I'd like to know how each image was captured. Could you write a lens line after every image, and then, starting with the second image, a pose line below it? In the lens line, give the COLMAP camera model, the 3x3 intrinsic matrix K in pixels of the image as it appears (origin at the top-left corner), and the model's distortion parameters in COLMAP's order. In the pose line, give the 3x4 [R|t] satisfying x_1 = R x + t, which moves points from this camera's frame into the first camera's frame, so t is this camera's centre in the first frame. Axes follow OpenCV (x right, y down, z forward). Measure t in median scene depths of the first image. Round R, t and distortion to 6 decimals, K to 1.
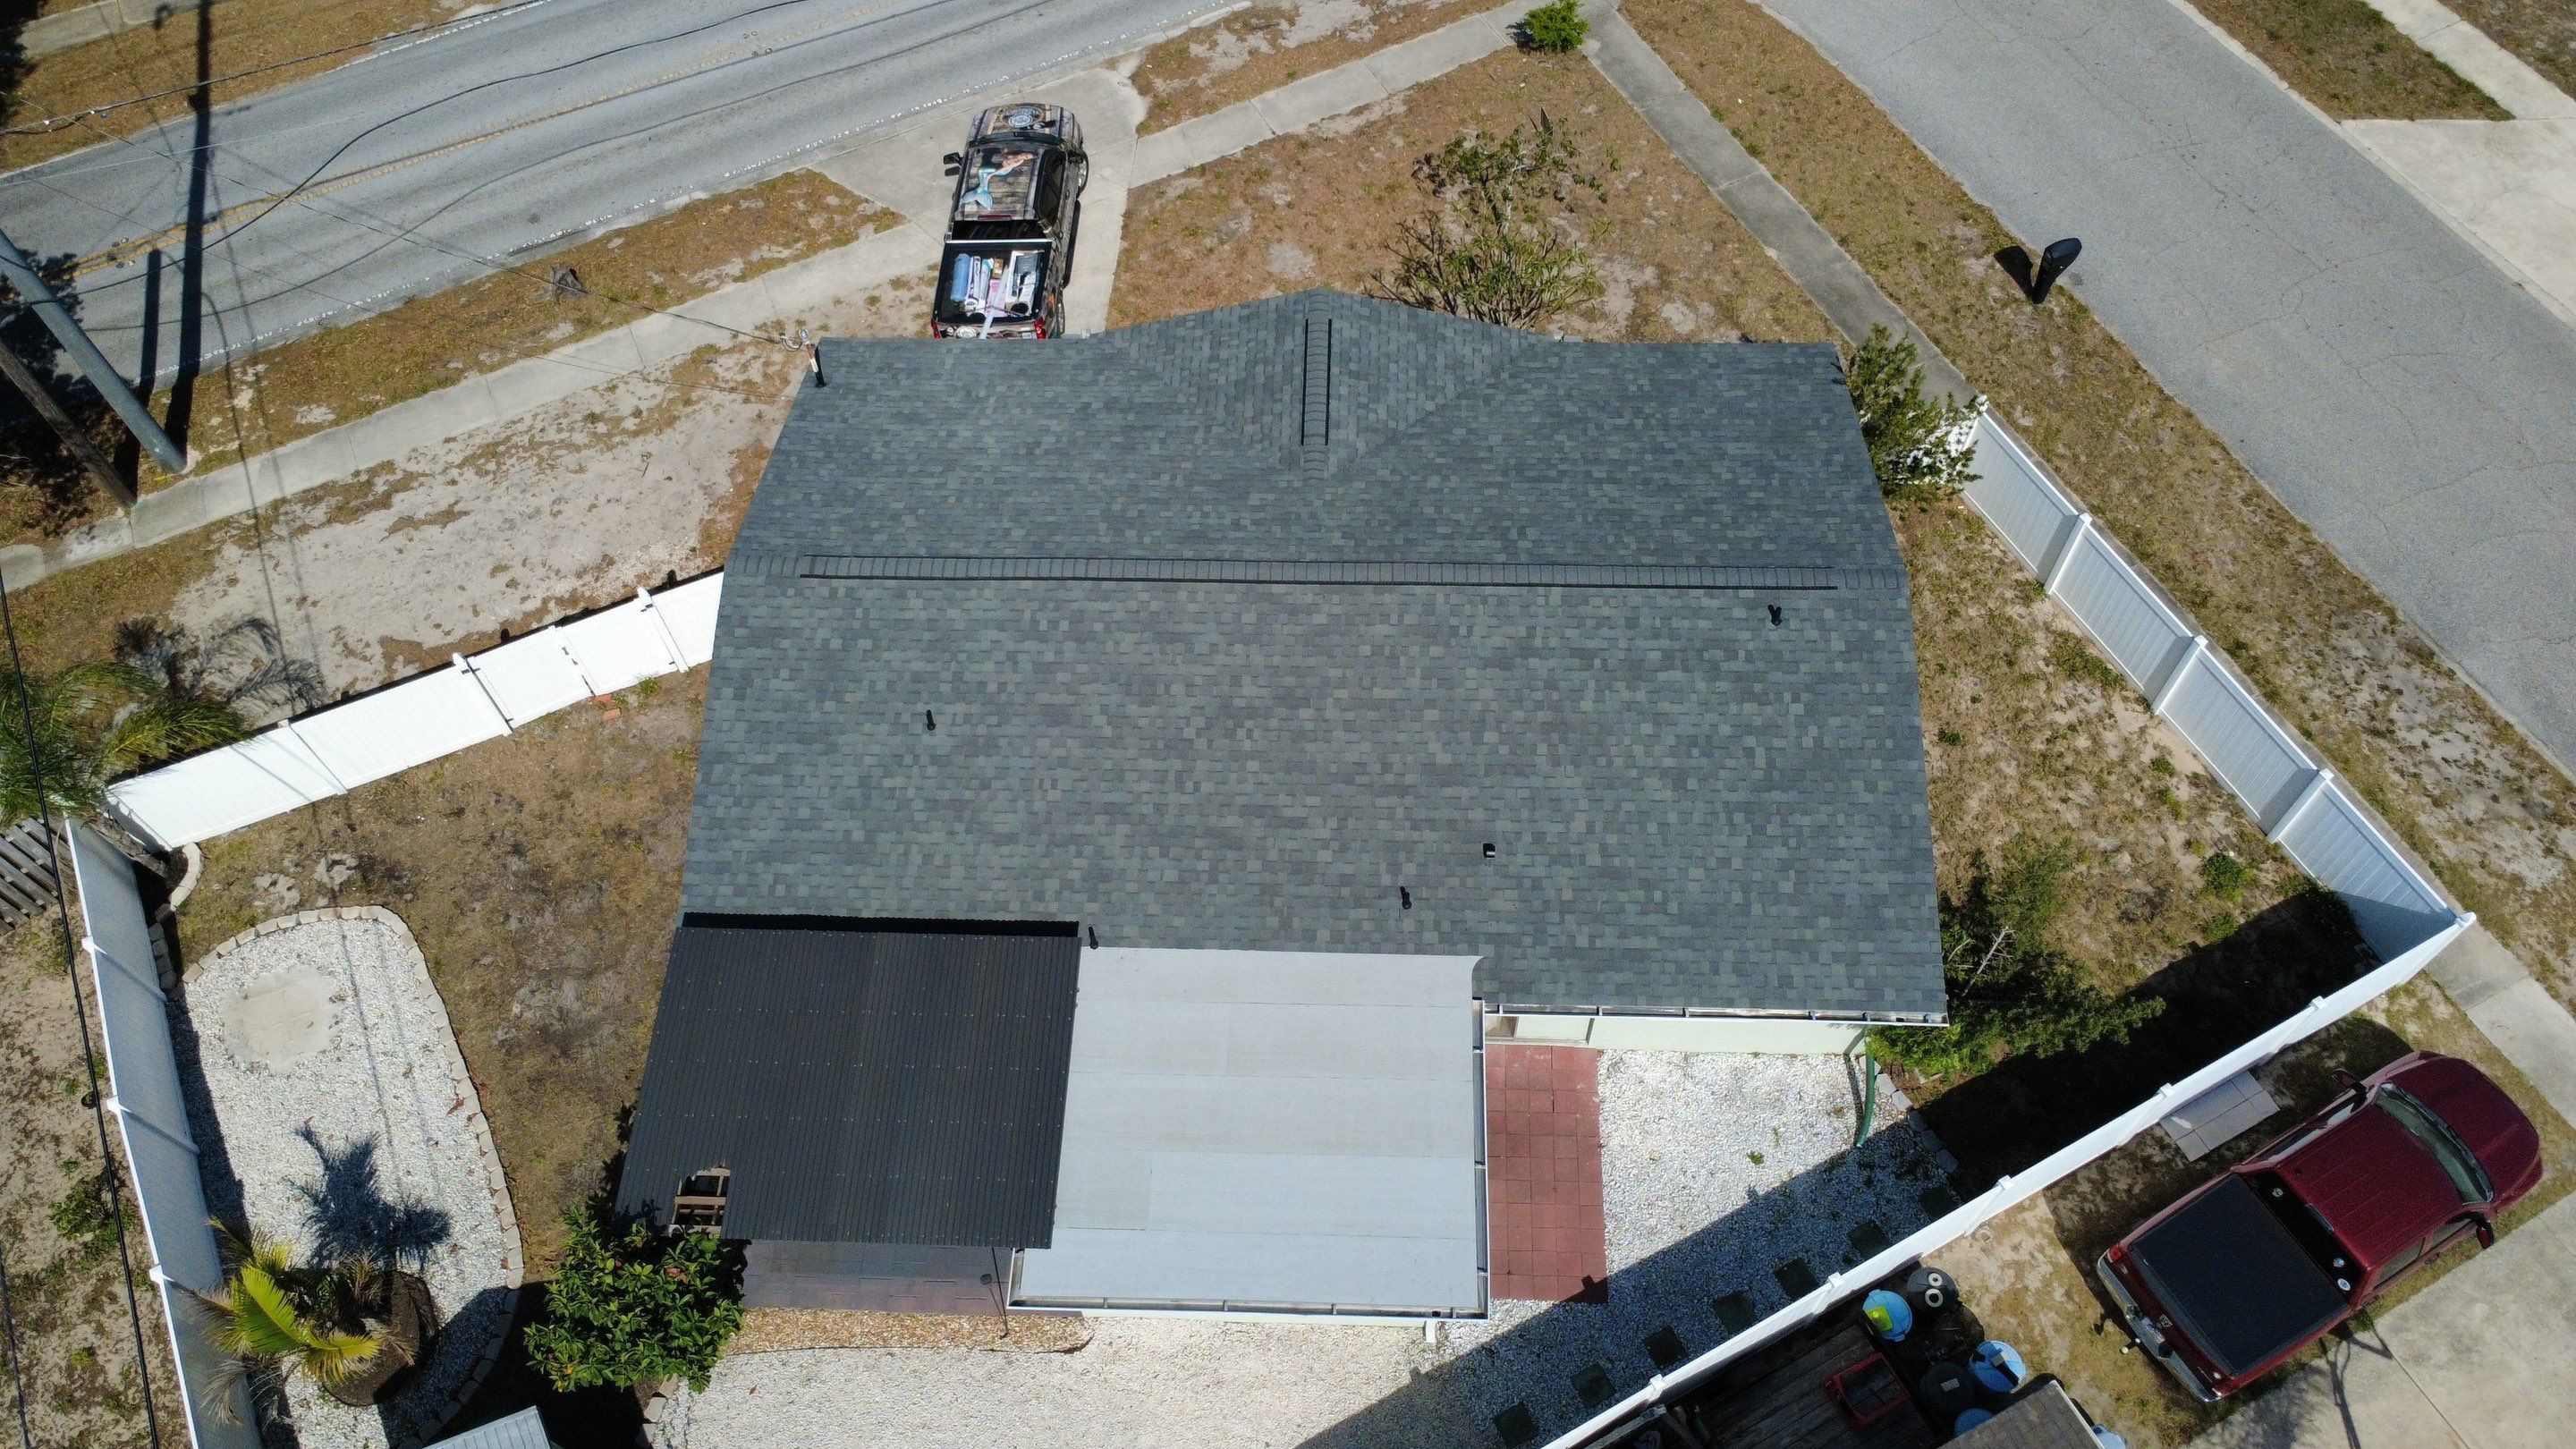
lens RADIAL K [[1873.2, 0, 1283.3], [0, 1873.2, 723.4], [0, 0, 1]] dist [0.000565, 0.001173]
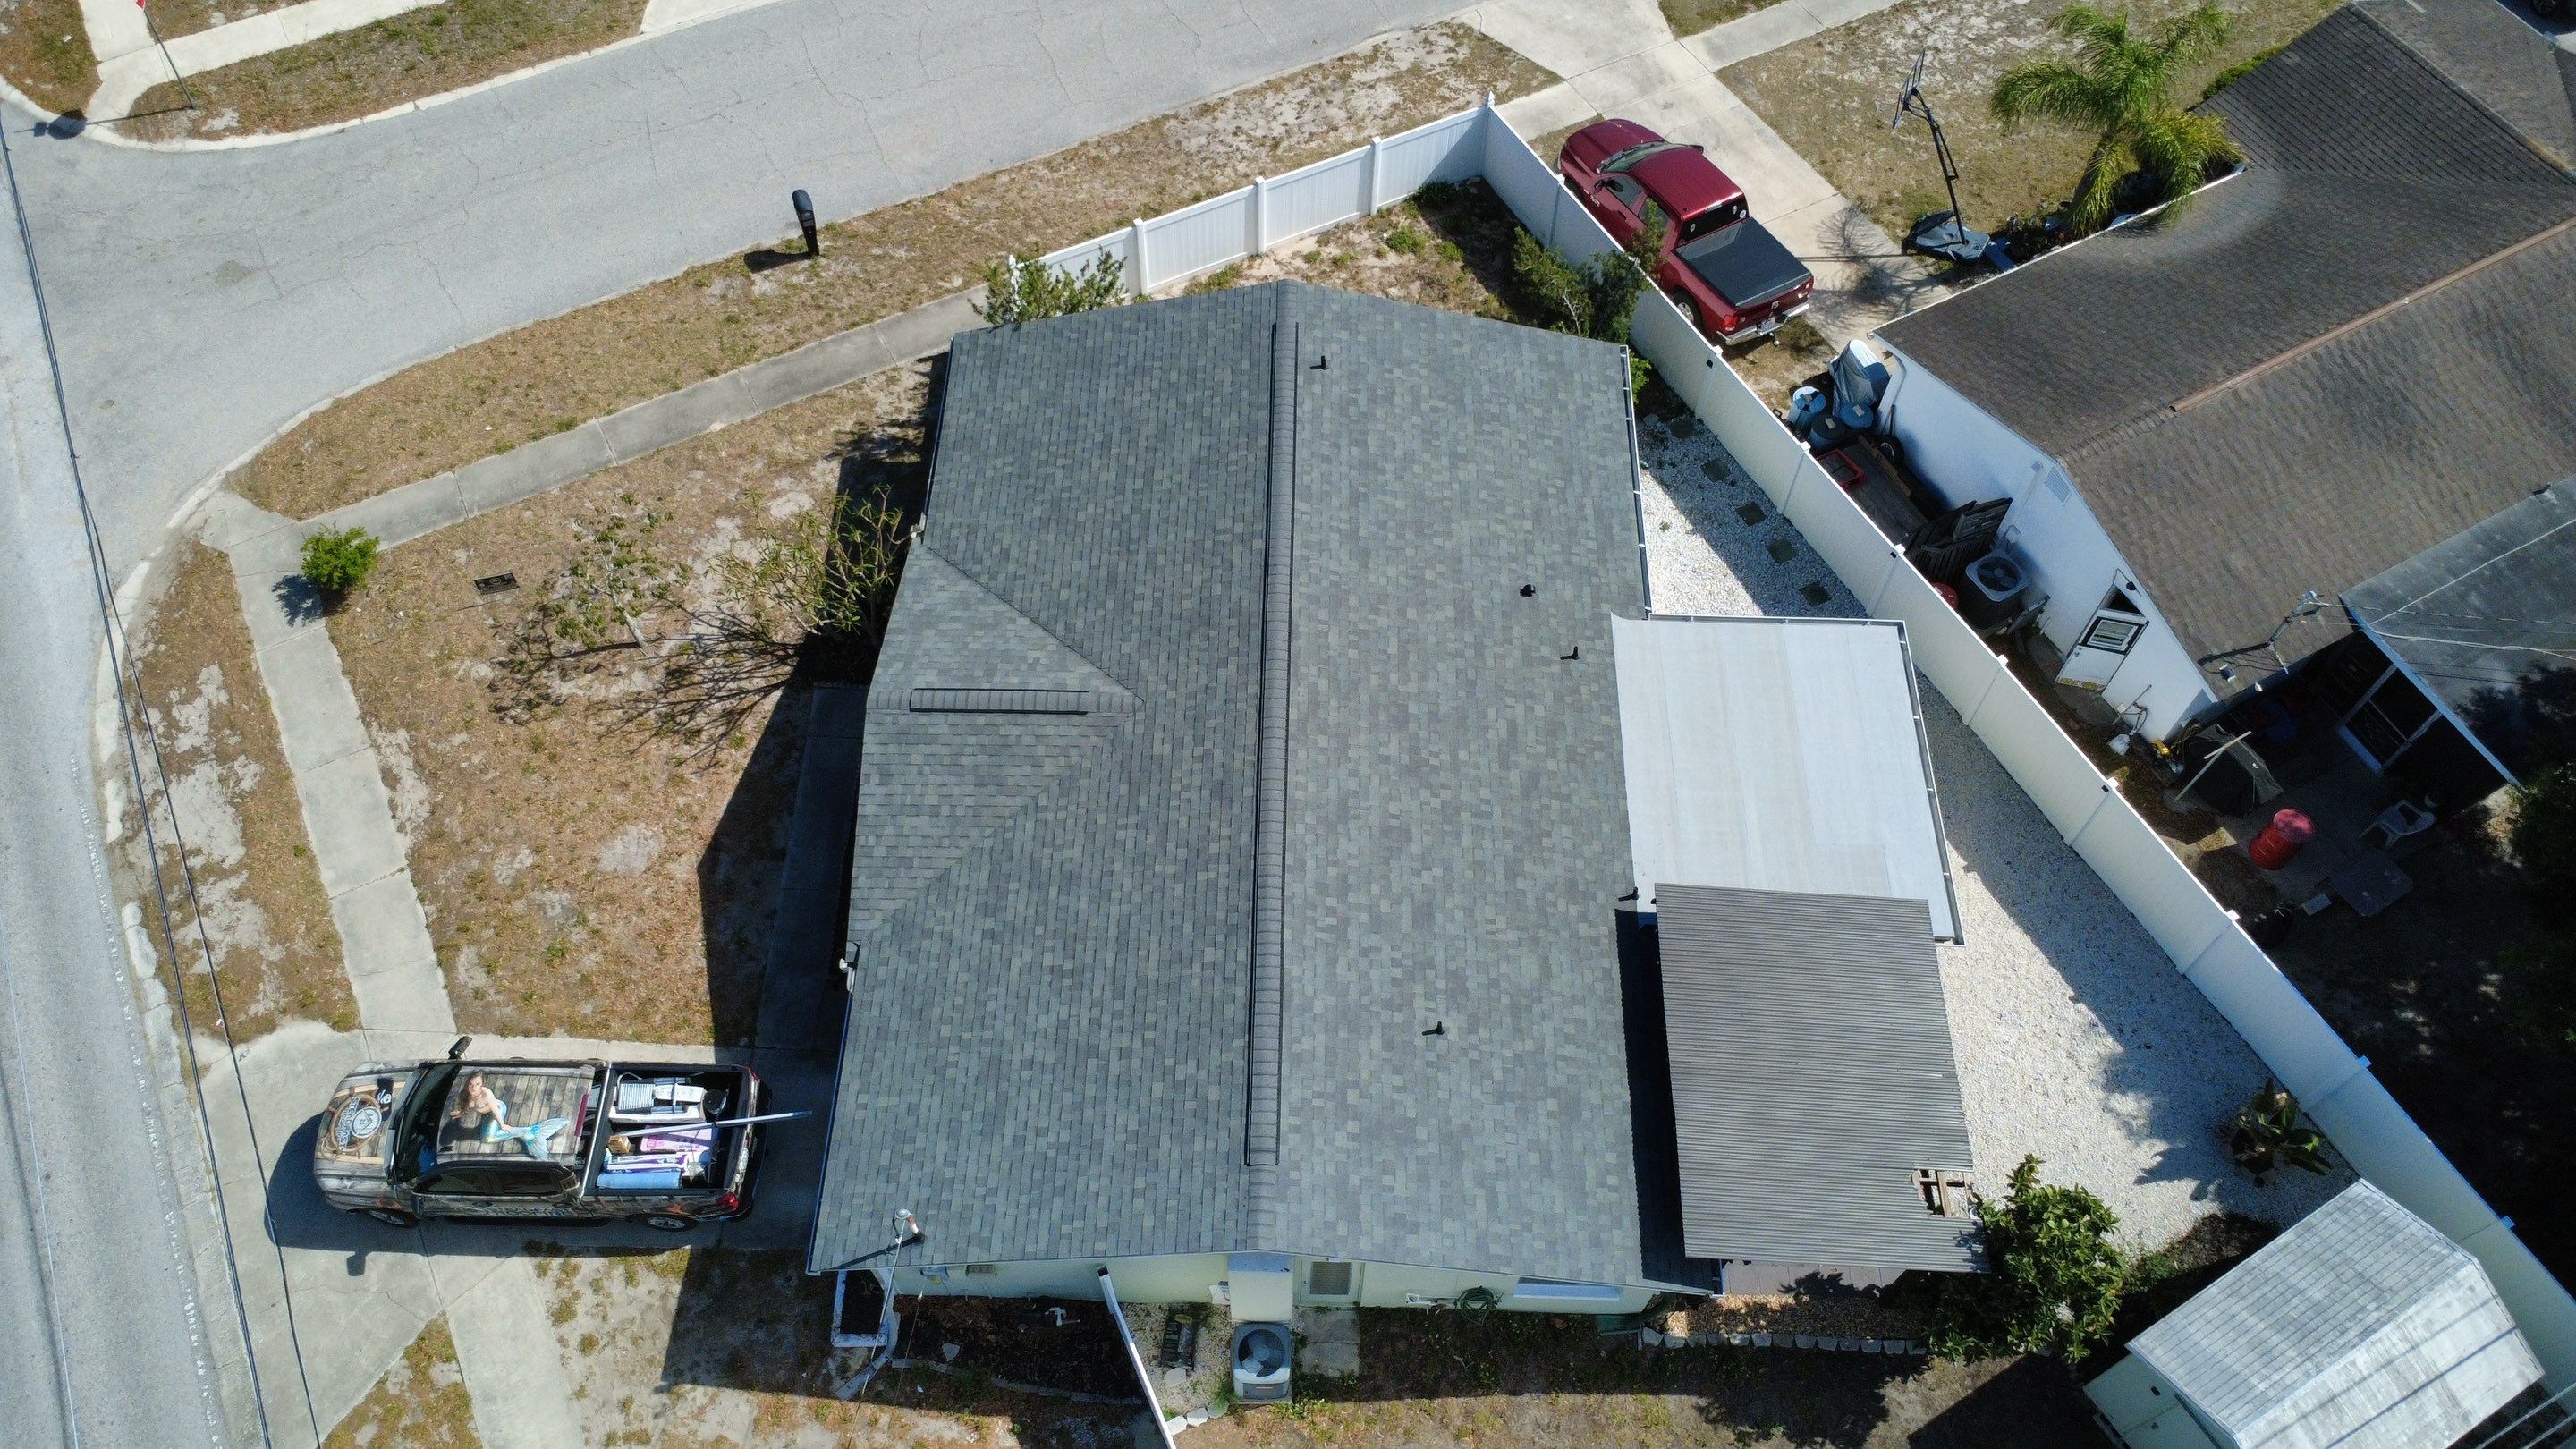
lens RADIAL K [[1873.2, 0, 1285.0], [0, 1873.2, 723.8], [0, 0, 1]] dist [0.000565, 0.001173]
pose [[-0.015862, -0.831424, 0.555412, -0.528267], [0.837315, 0.292559, 0.461859, -0.500588], [-0.546491, 0.472381, 0.691523, 0.255893]]
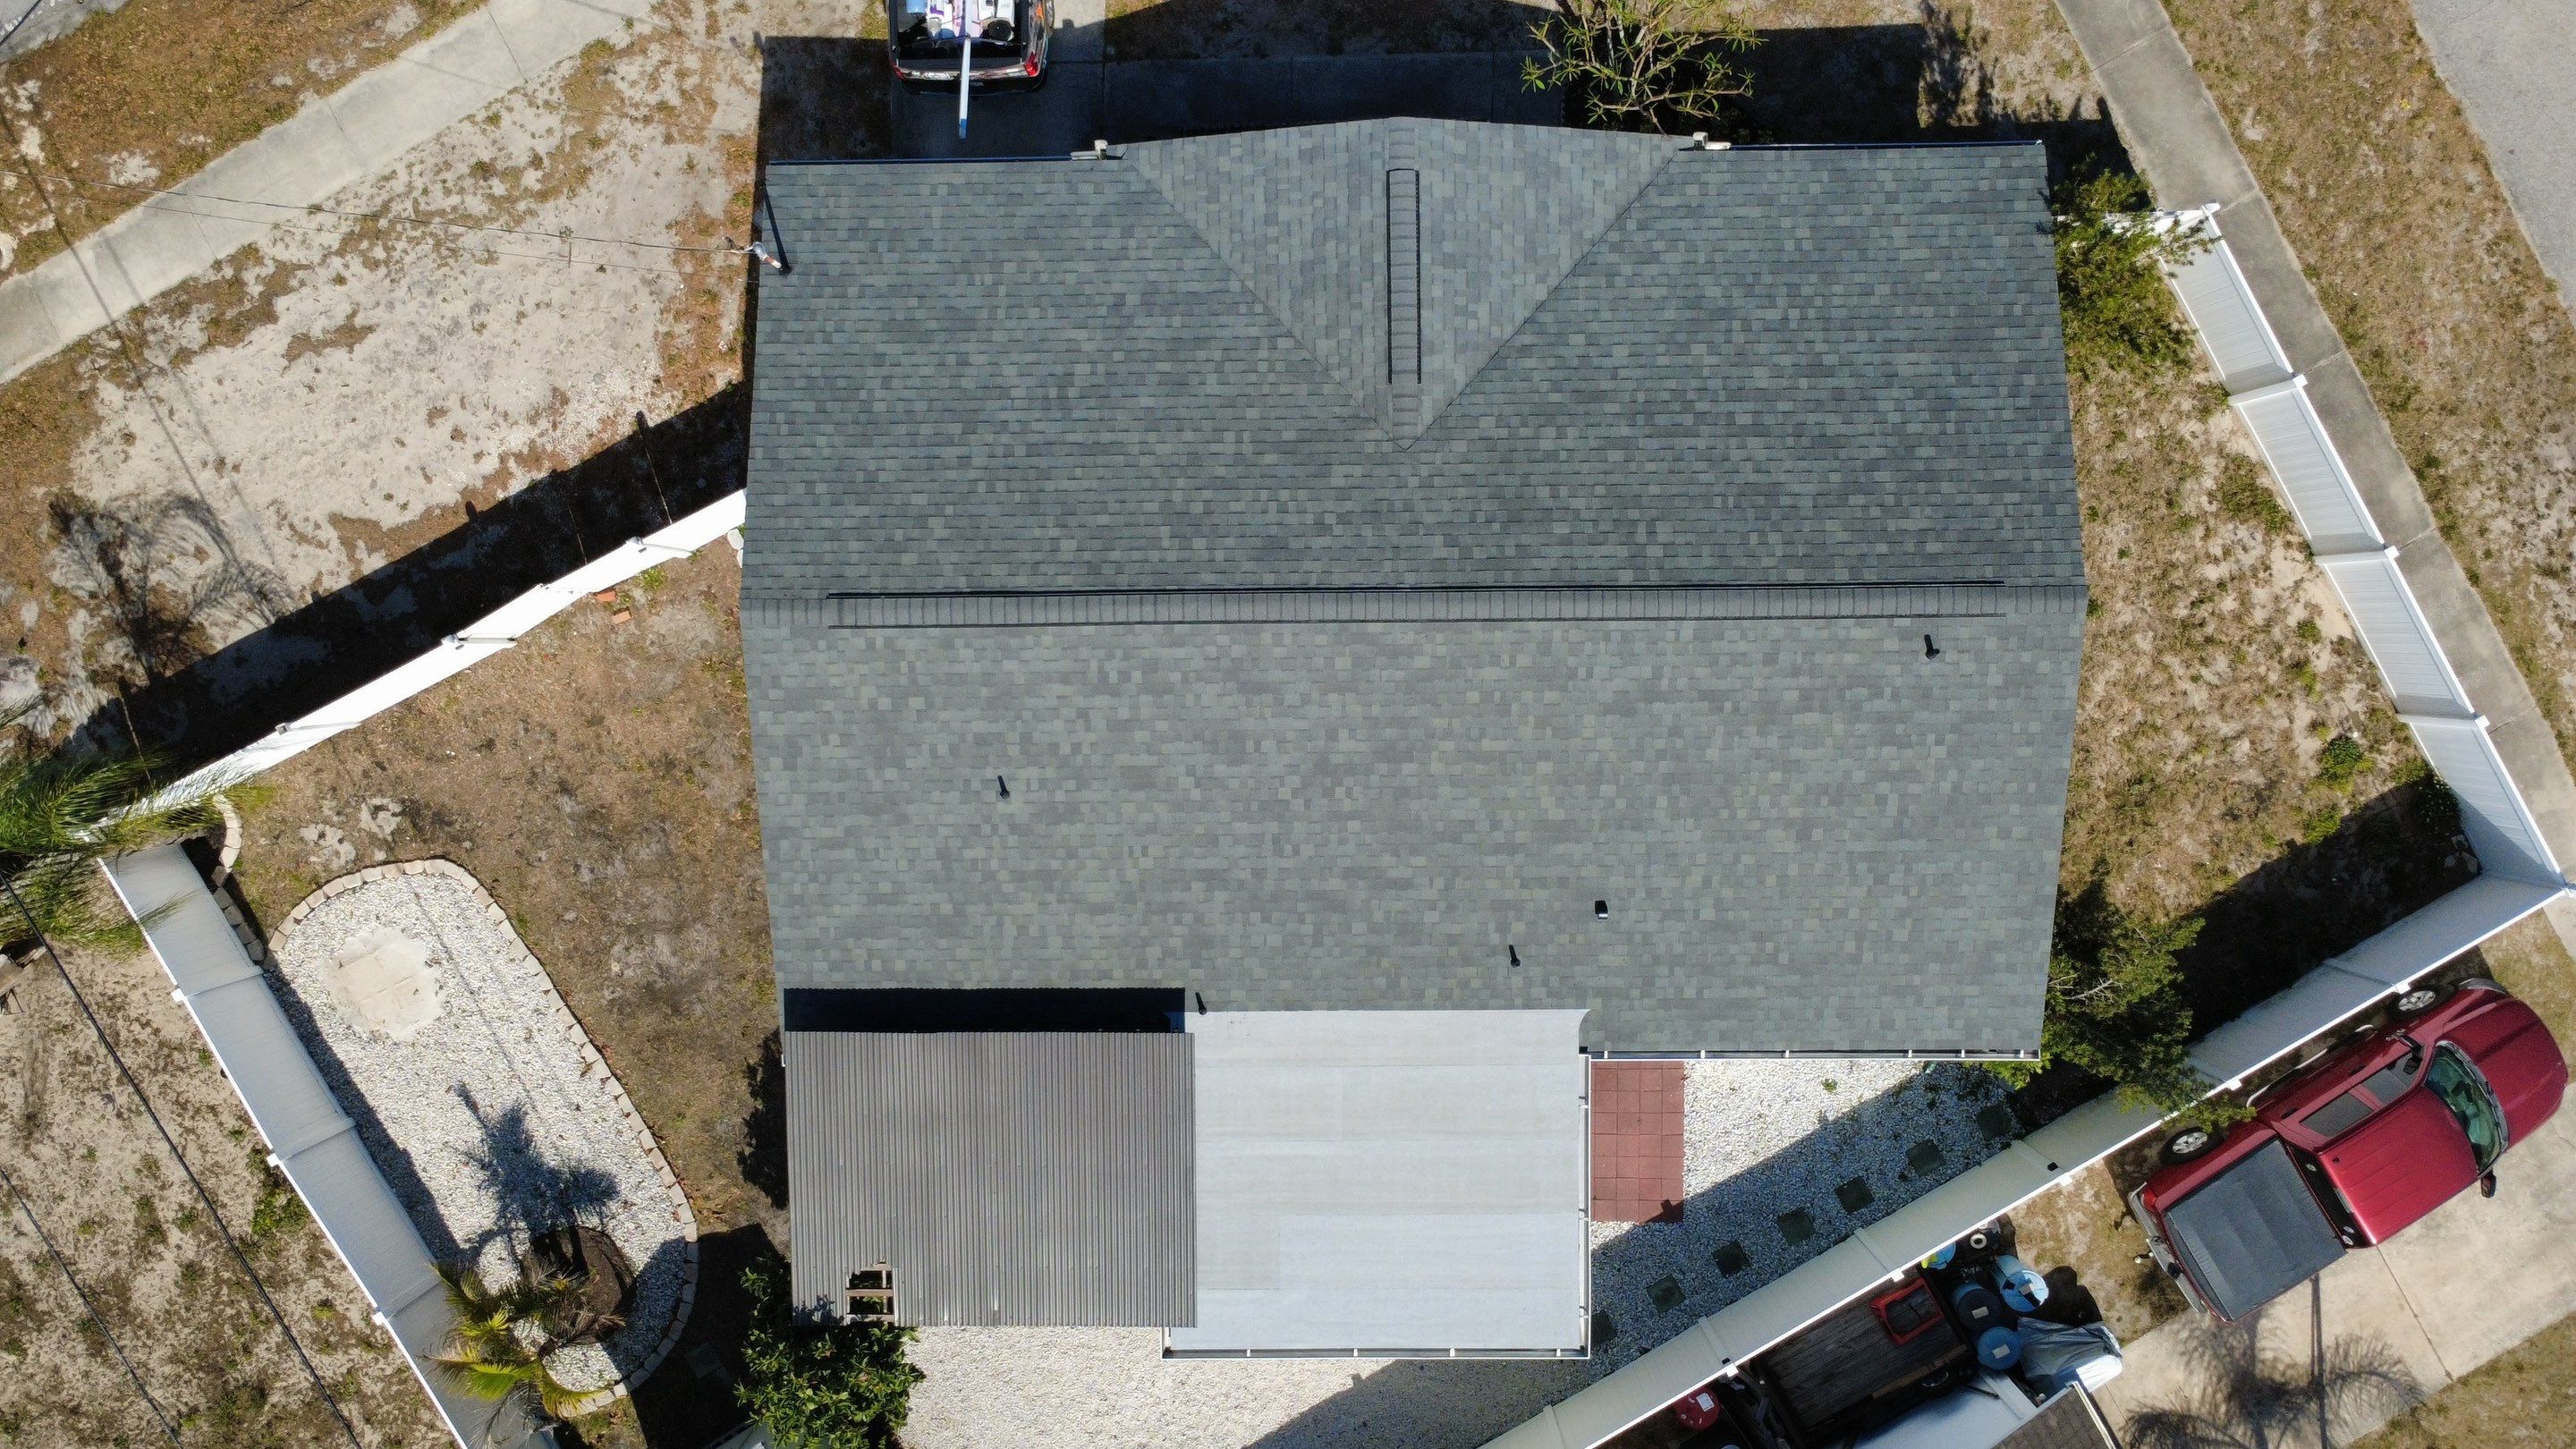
lens RADIAL K [[1873.2, 0, 1285.5], [0, 1873.2, 721.4], [0, 0, 1]] dist [0.000565, 0.001173]
pose [[0.998866, -0.047091, 0.007034, -0.047795], [0.034448, 0.816719, 0.576006, -0.492695], [-0.032869, -0.575110, 0.817415, 0.227388]]
